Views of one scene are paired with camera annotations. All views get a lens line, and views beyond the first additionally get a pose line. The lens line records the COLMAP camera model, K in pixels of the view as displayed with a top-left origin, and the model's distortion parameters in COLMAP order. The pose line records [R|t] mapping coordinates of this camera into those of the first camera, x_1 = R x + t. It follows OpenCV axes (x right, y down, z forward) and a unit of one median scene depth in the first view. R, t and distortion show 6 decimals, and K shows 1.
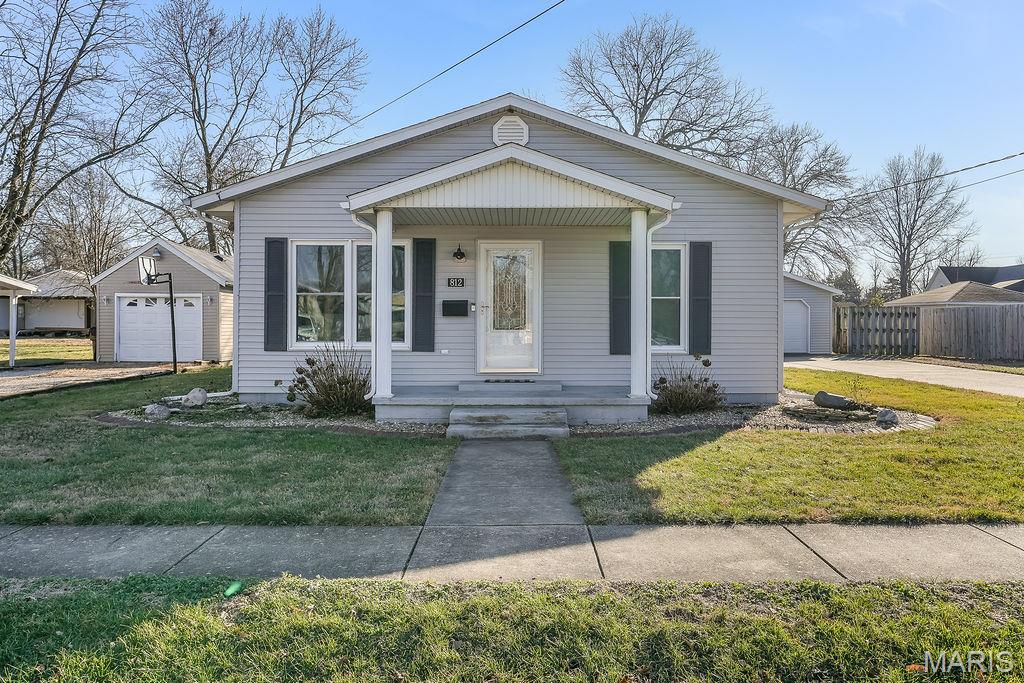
lens RADIAL K [[744.0, 0, 512.0], [0, 744.0, 341.5], [0, 0, 1]] dist [0.000668, 0.000175]
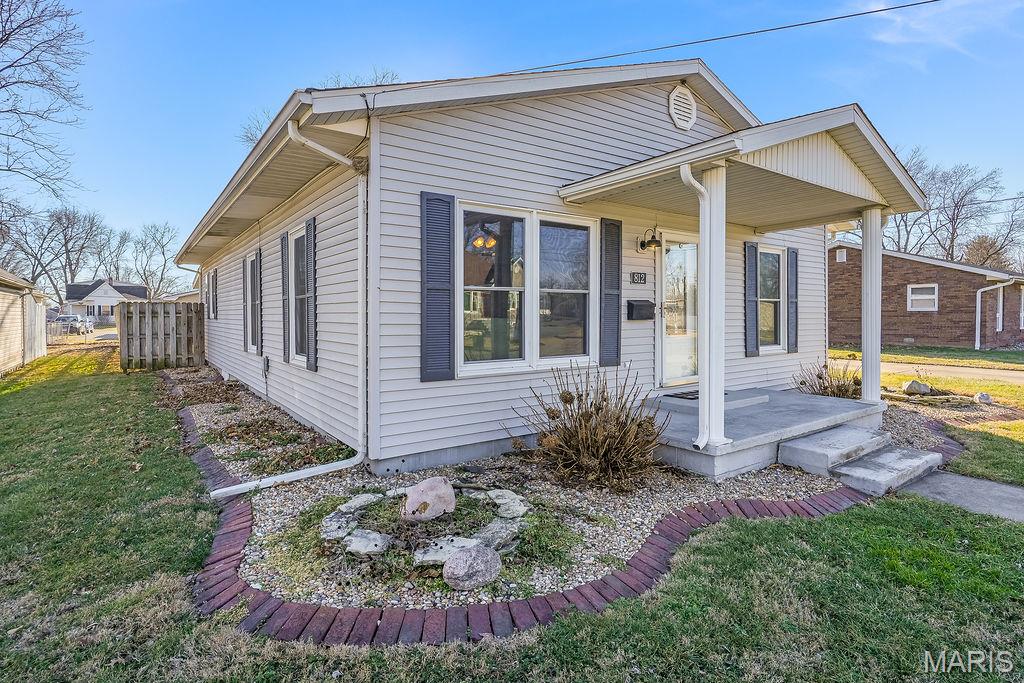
lens RADIAL K [[524.9, 0, 511.7], [0, 524.9, 325.3], [0, 0, 1]] dist [-0.000262, -0.000024]
pose [[0.810199, -0.017399, 0.585897, -0.518995], [0.028054, 0.999565, -0.009110, -0.027225], [-0.585484, 0.023818, 0.810334, 0.622693]]
